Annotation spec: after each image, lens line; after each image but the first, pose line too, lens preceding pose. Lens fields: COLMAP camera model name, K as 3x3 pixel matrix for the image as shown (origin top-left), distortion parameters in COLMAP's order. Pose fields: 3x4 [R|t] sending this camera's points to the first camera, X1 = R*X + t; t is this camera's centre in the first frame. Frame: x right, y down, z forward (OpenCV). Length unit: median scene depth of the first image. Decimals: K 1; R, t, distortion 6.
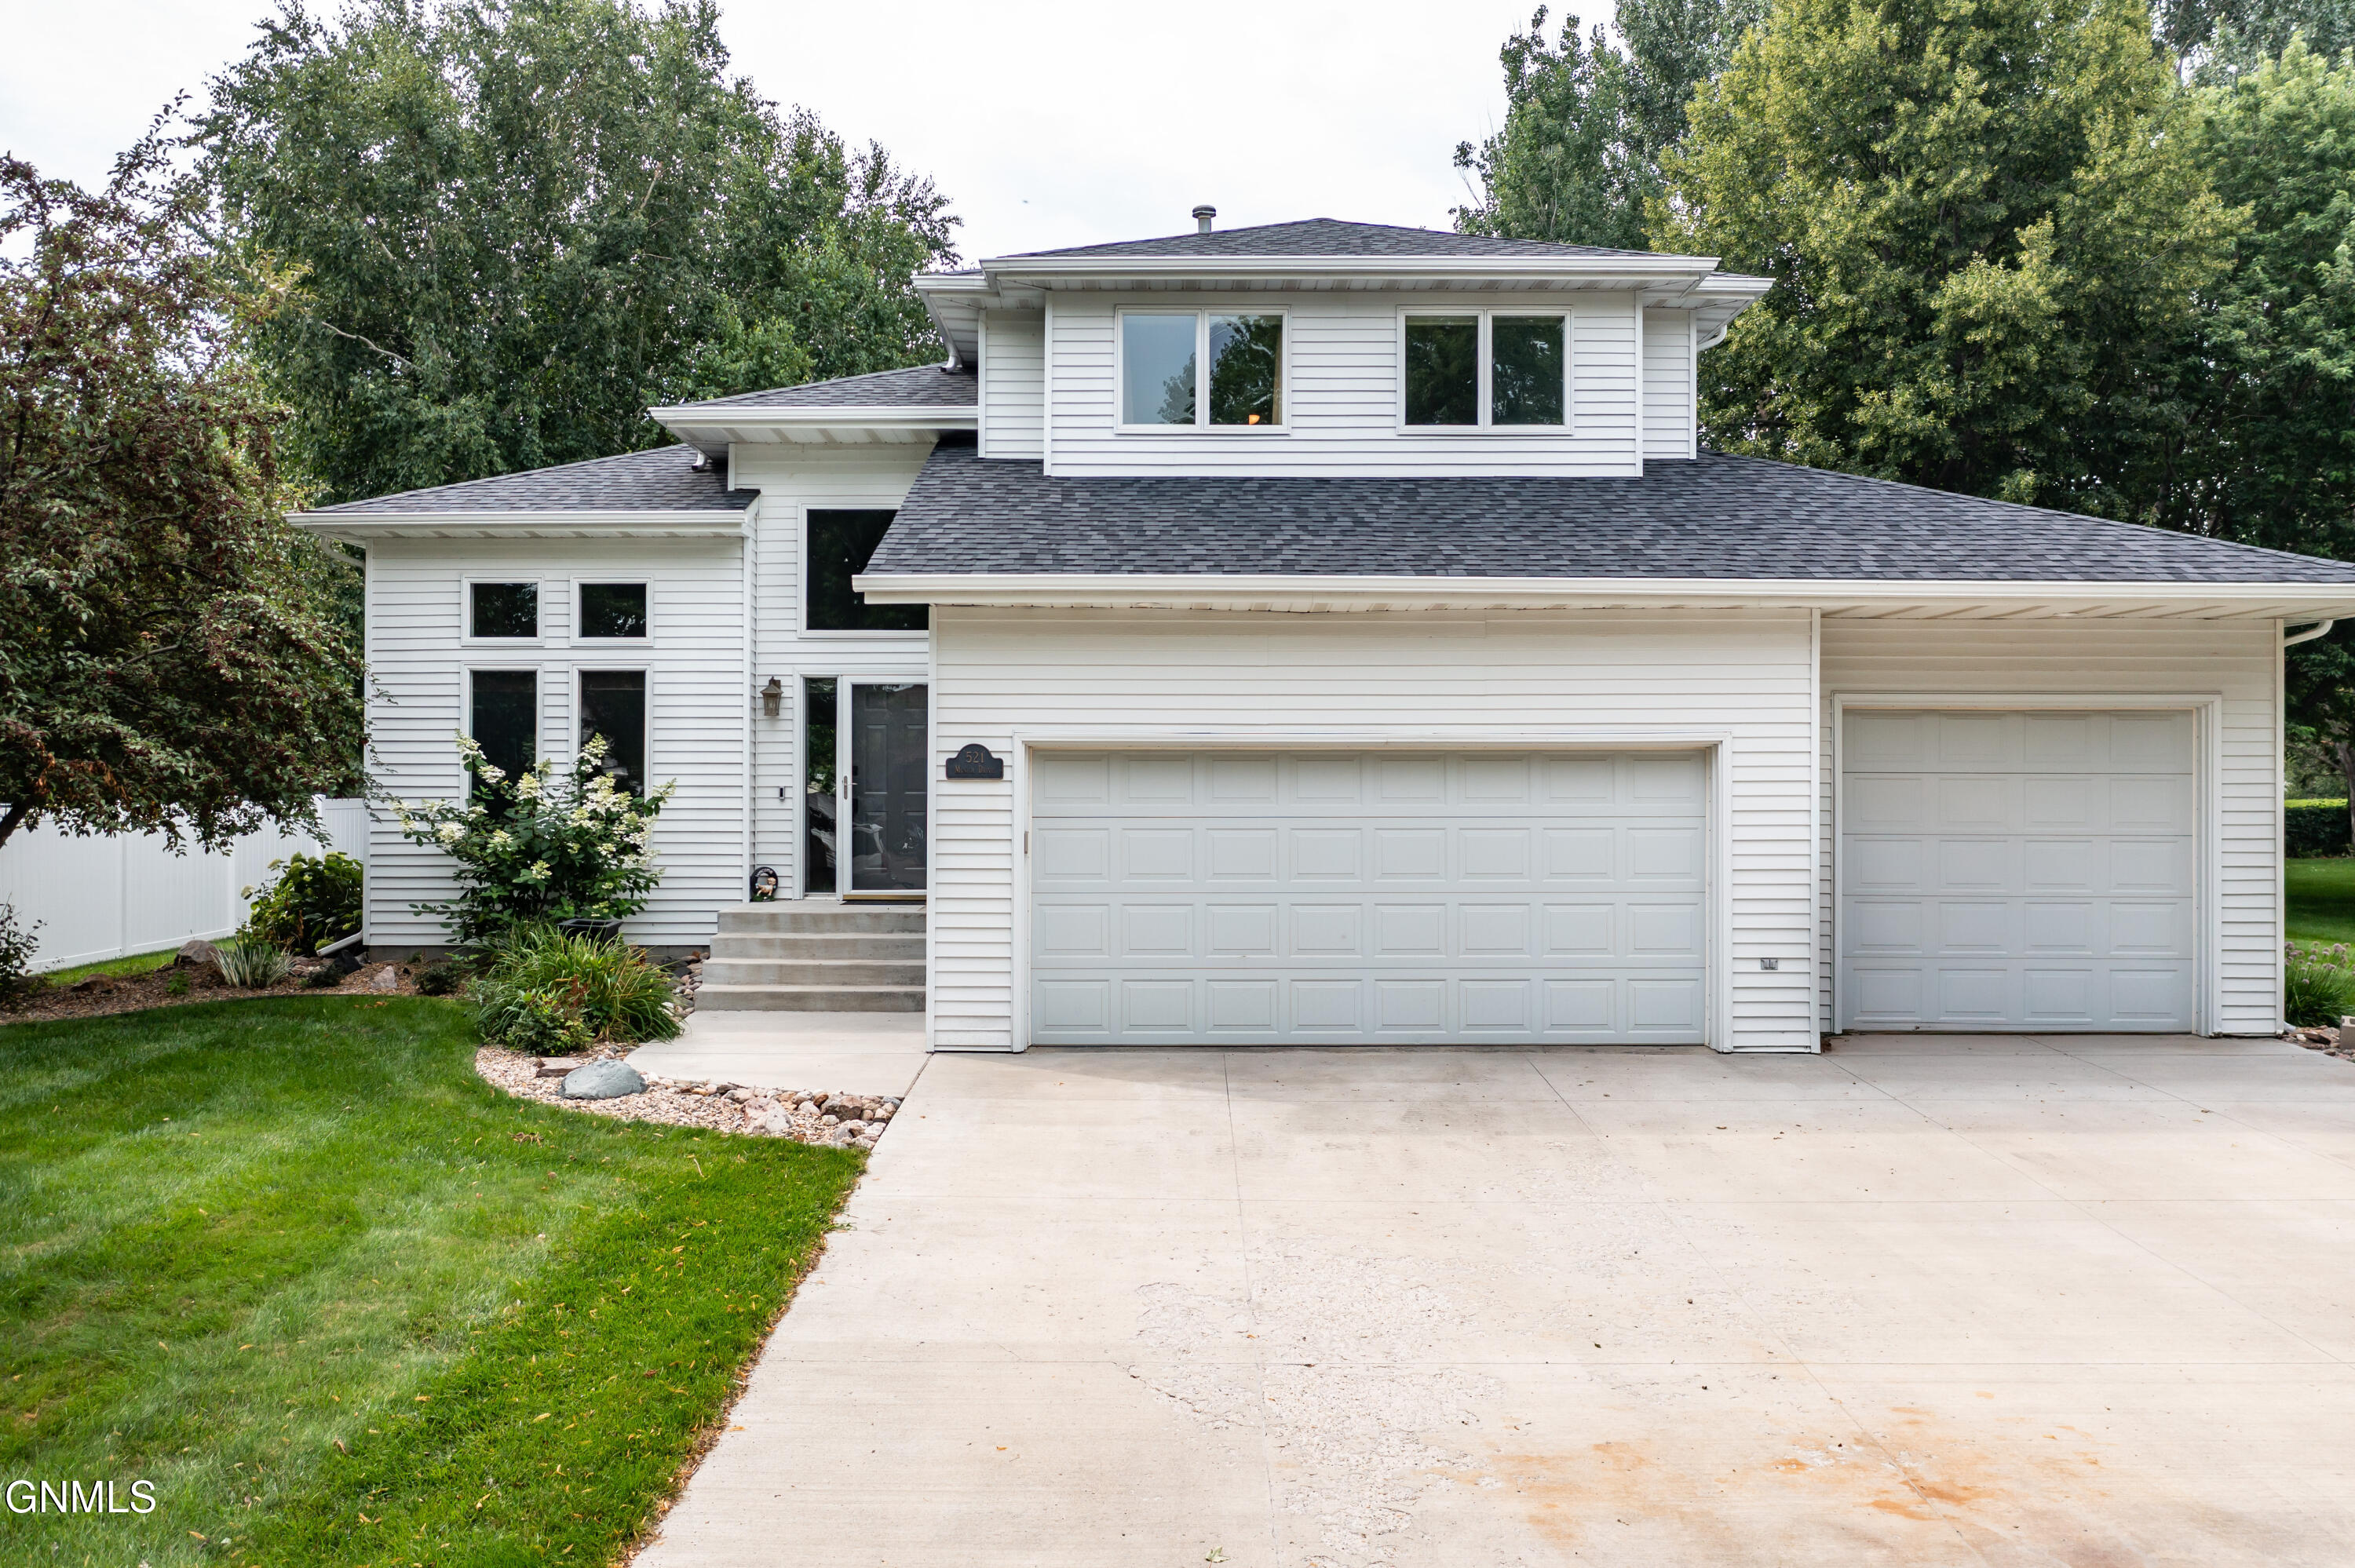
lens RADIAL K [[1867.0, 0, 1177.5], [0, 1867.0, 784.0], [0, 0, 1]] dist [-0.009140, -0.001550]
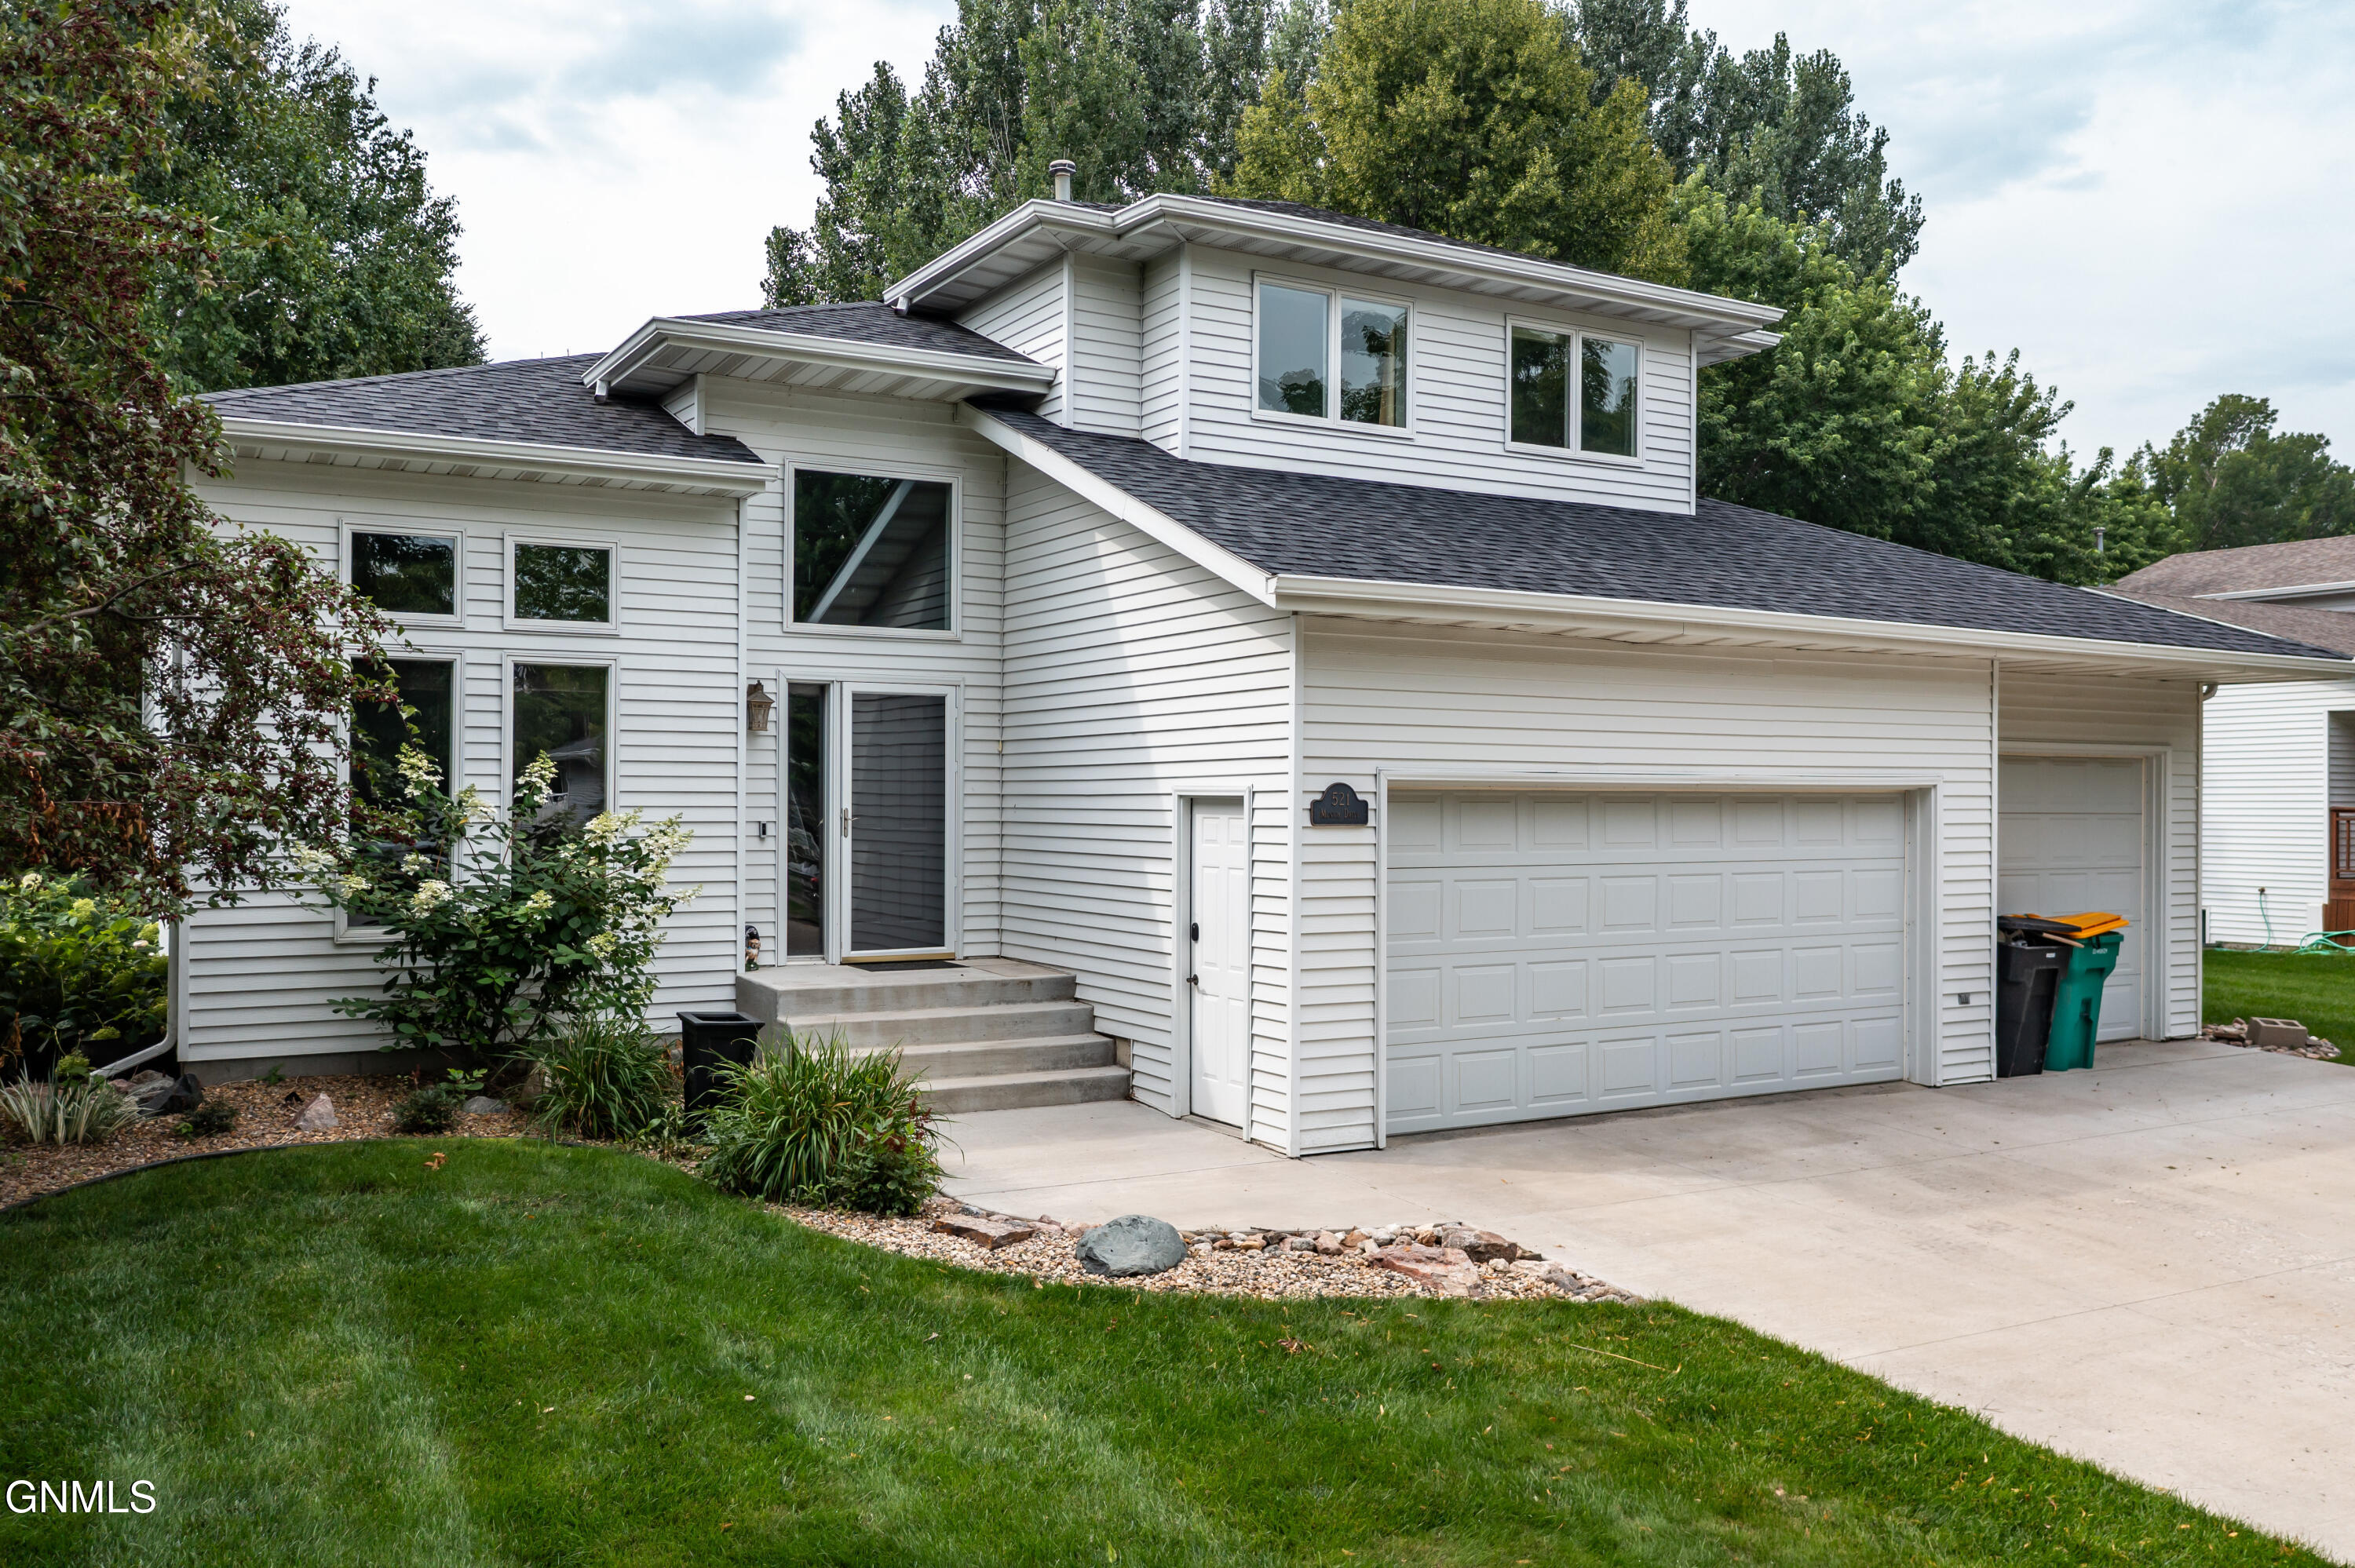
lens RADIAL K [[1853.4, 0, 1177.5], [0, 1853.4, 784.0], [0, 0, 1]] dist [-0.010406, -0.000117]
pose [[0.870033, 0.006910, 0.492945, -0.488748], [-0.008019, 0.999968, 0.000137, -0.017339], [-0.492929, -0.004072, 0.870060, 0.265930]]
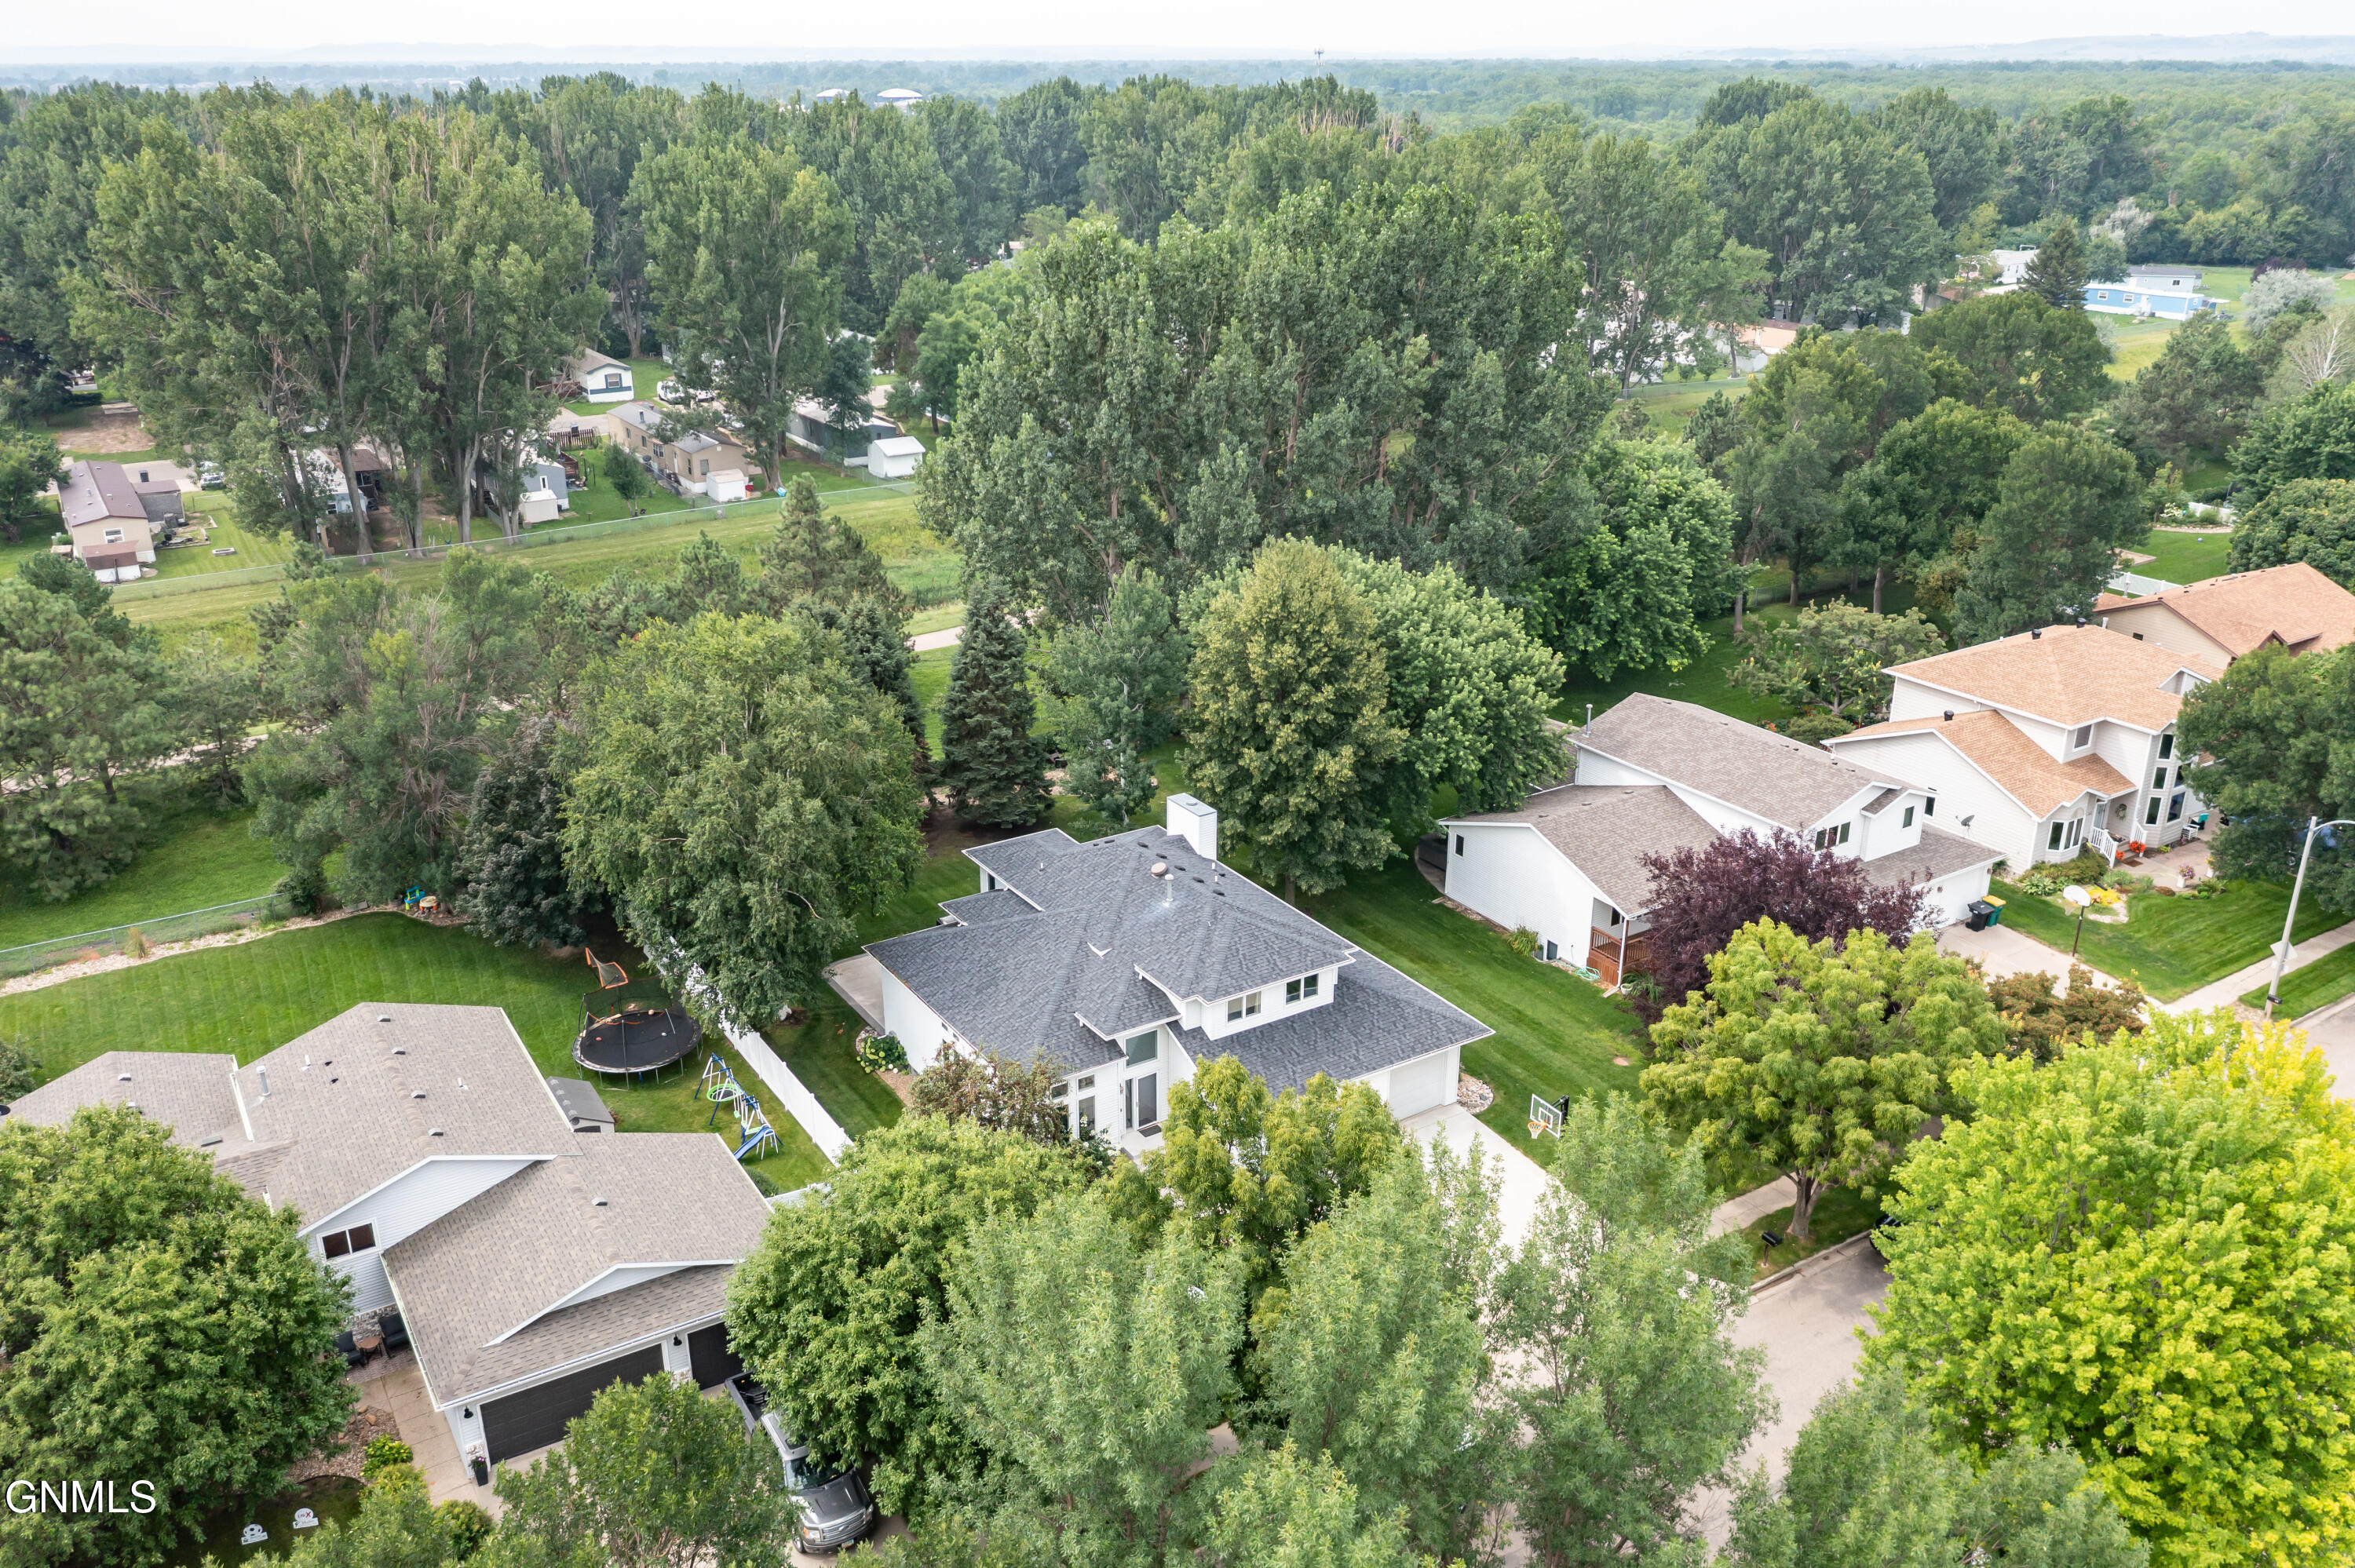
lens RADIAL K [[1853.4, 0, 1177.5], [0, 1853.4, 784.0], [0, 0, 1]] dist [-0.010406, -0.000117]
pose [[0.840432, -0.198099, 0.504411, -1.986927], [-0.006970, 0.926763, 0.375583, -2.126773], [-0.541872, -0.319167, 0.777500, -1.811156]]
